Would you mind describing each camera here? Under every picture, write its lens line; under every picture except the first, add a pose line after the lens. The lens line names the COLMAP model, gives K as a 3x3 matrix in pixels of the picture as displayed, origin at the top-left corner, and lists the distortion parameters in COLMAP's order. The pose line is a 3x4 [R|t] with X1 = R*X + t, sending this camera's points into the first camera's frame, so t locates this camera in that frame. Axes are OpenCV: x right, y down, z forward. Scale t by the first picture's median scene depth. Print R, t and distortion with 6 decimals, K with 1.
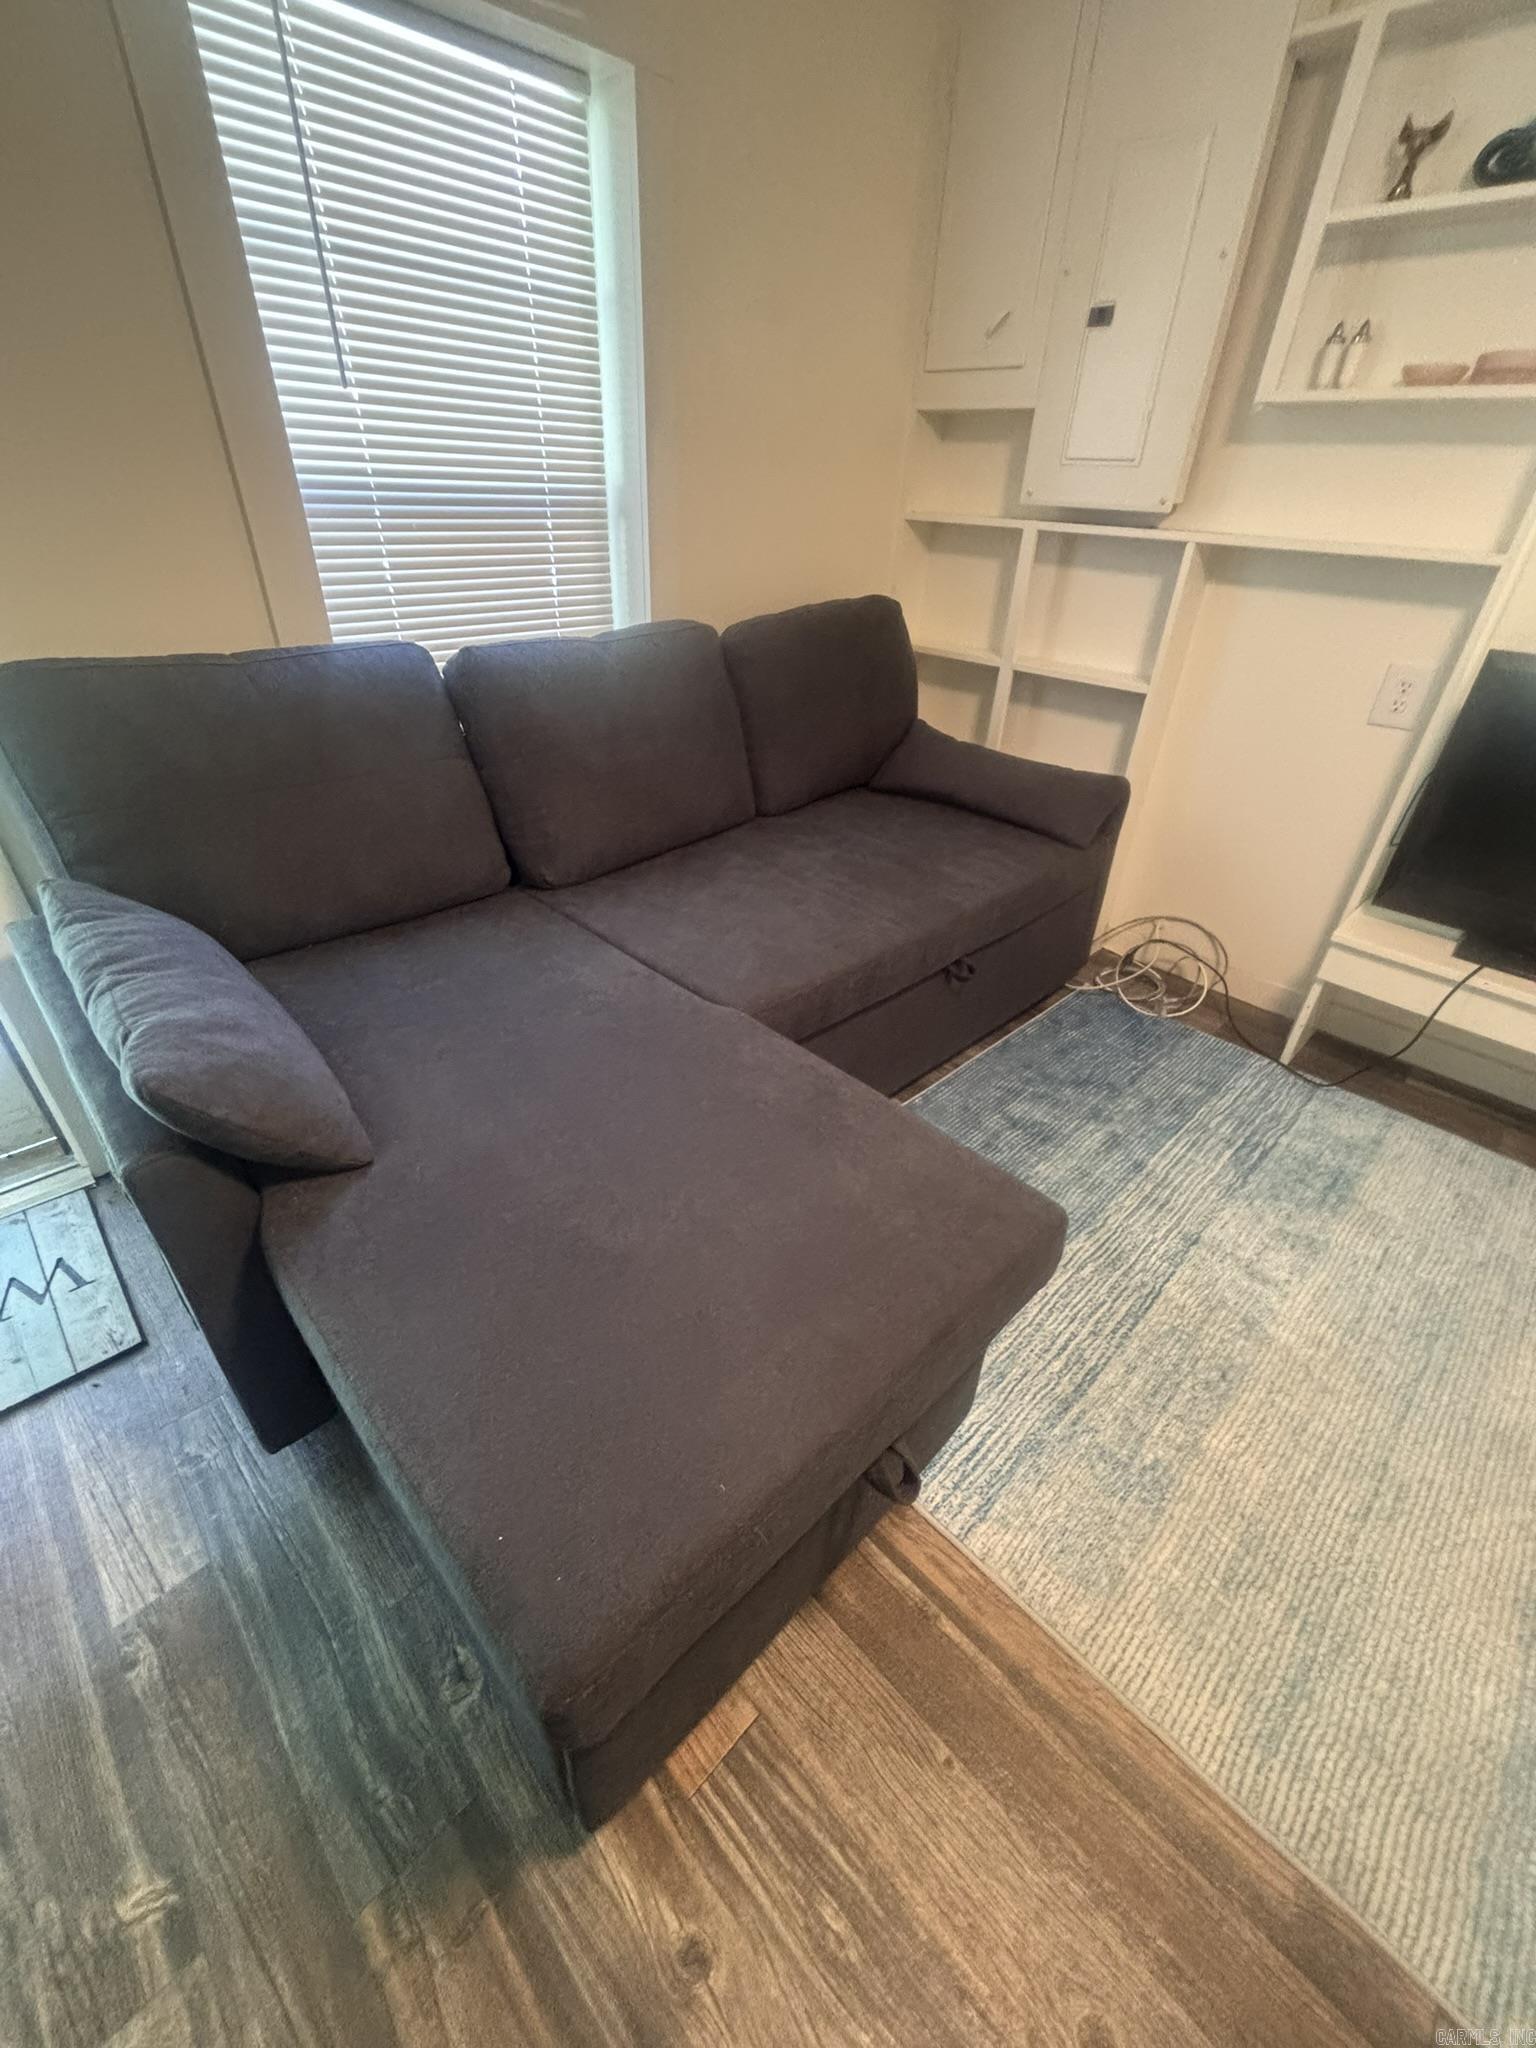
lens RADIAL K [[831.0, 0, 768.0], [0, 831.0, 1024.0], [0, 0, 1]] dist [-0.017284, 0.008865]
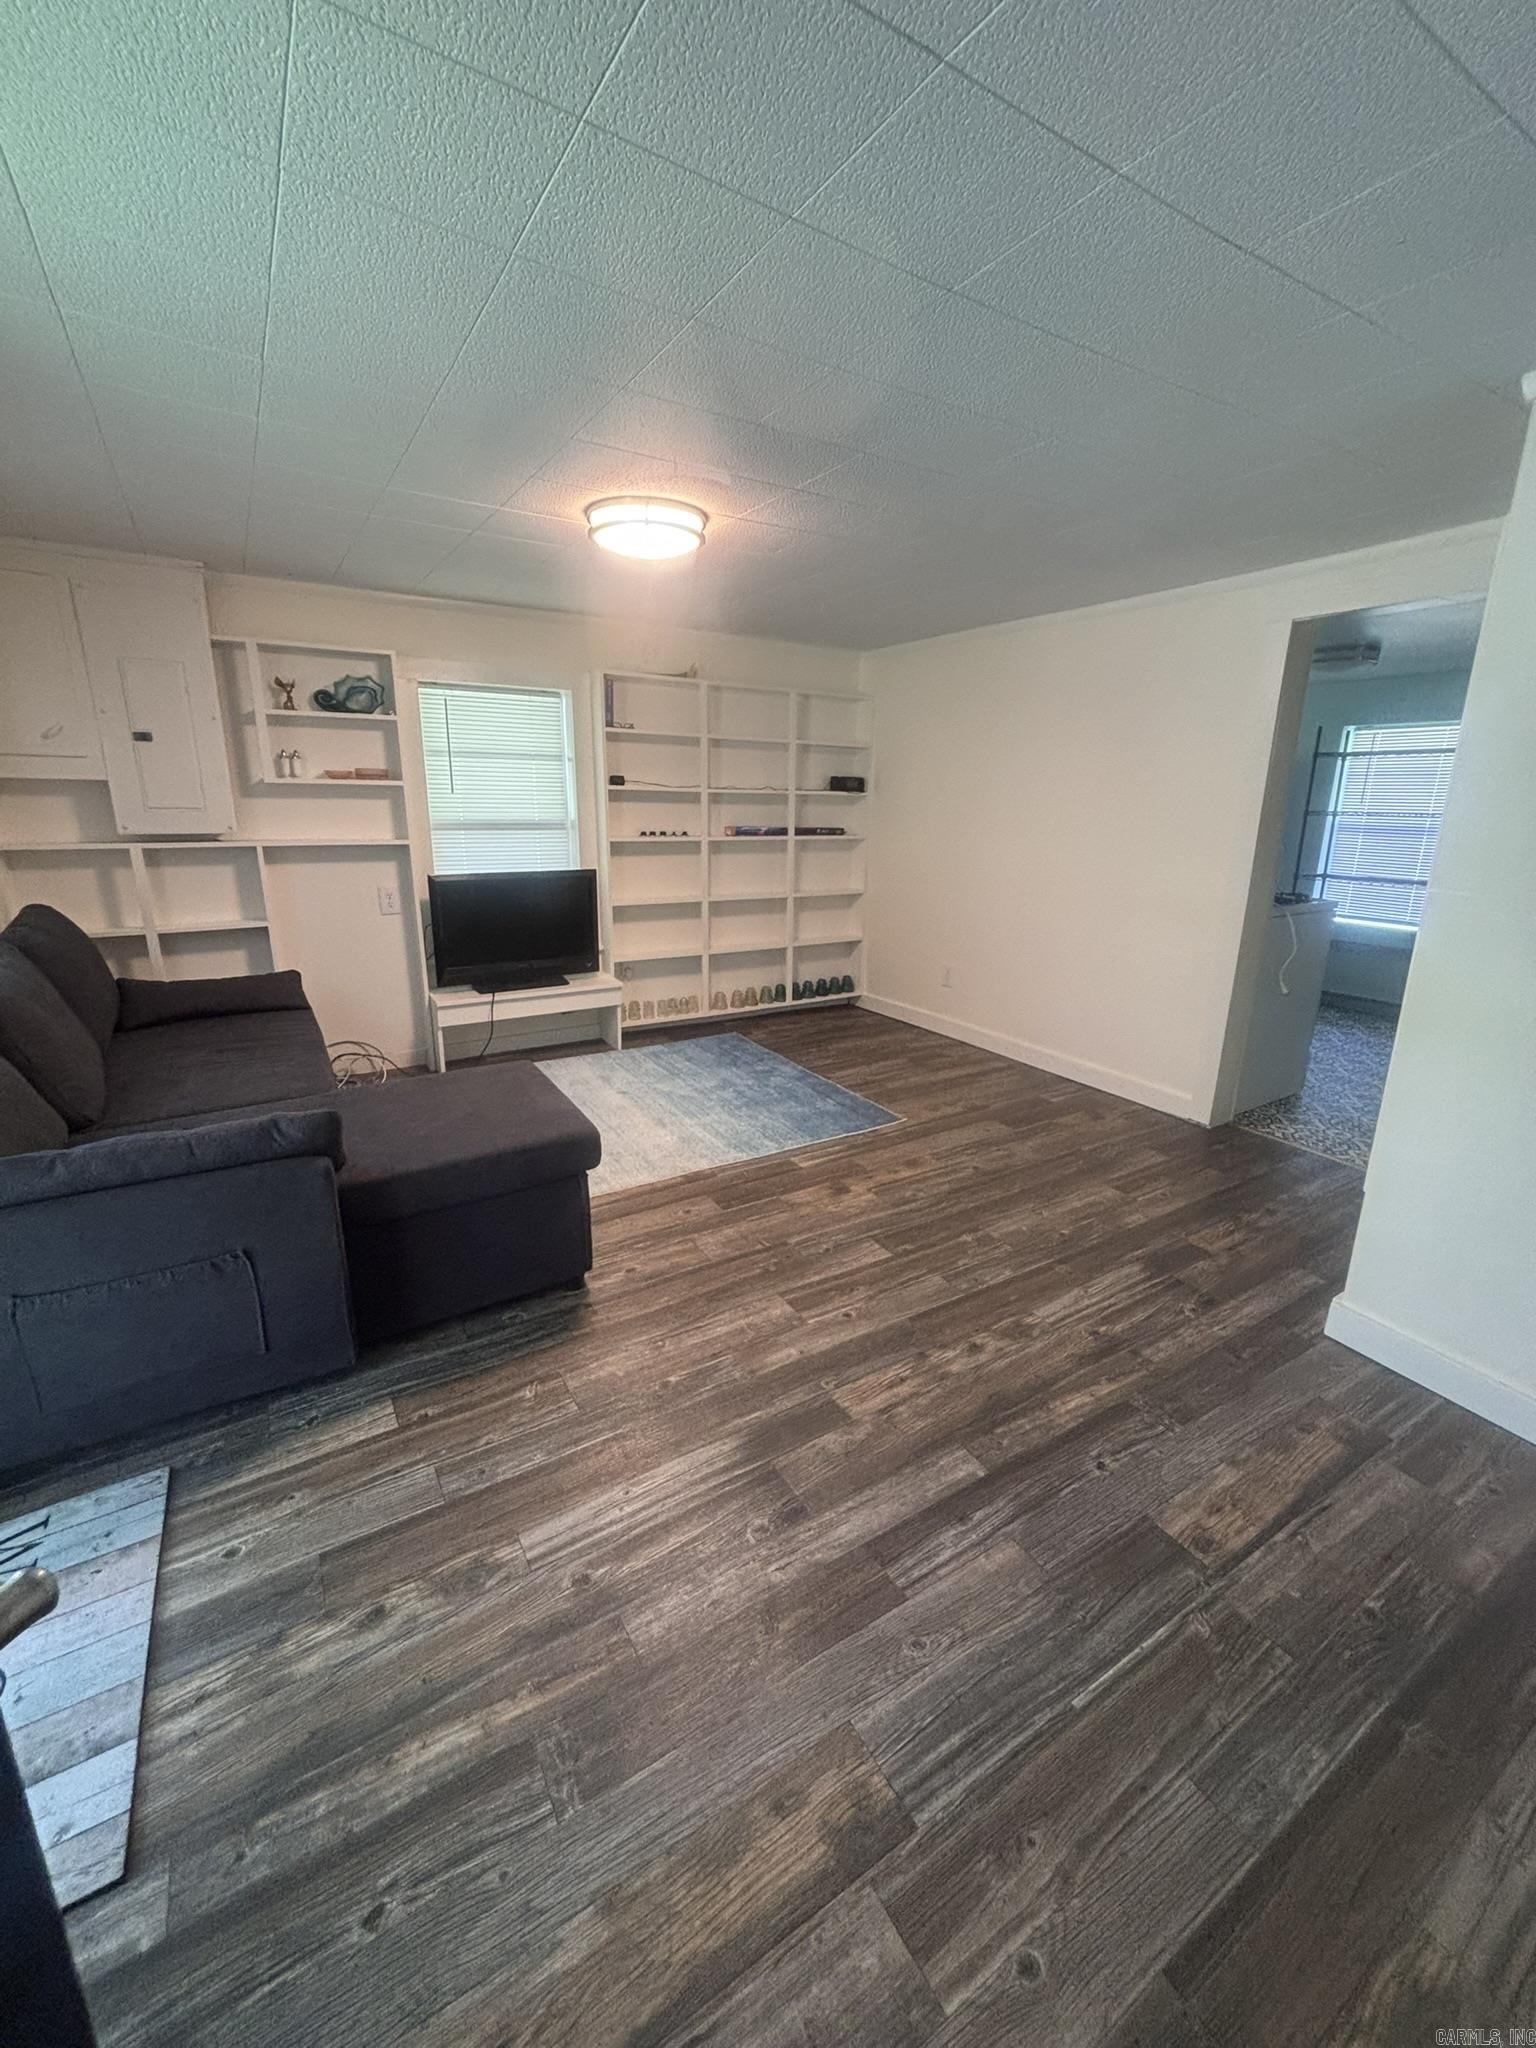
lens RADIAL K [[831.0, 0, 768.0], [0, 831.0, 1024.0], [0, 0, 1]] dist [-0.017284, 0.008865]
pose [[0.223700, -0.293467, 0.929428, -1.074513], [0.522246, 0.841237, 0.139923, 0.075735], [-0.822932, 0.454089, 0.341447, -0.376127]]
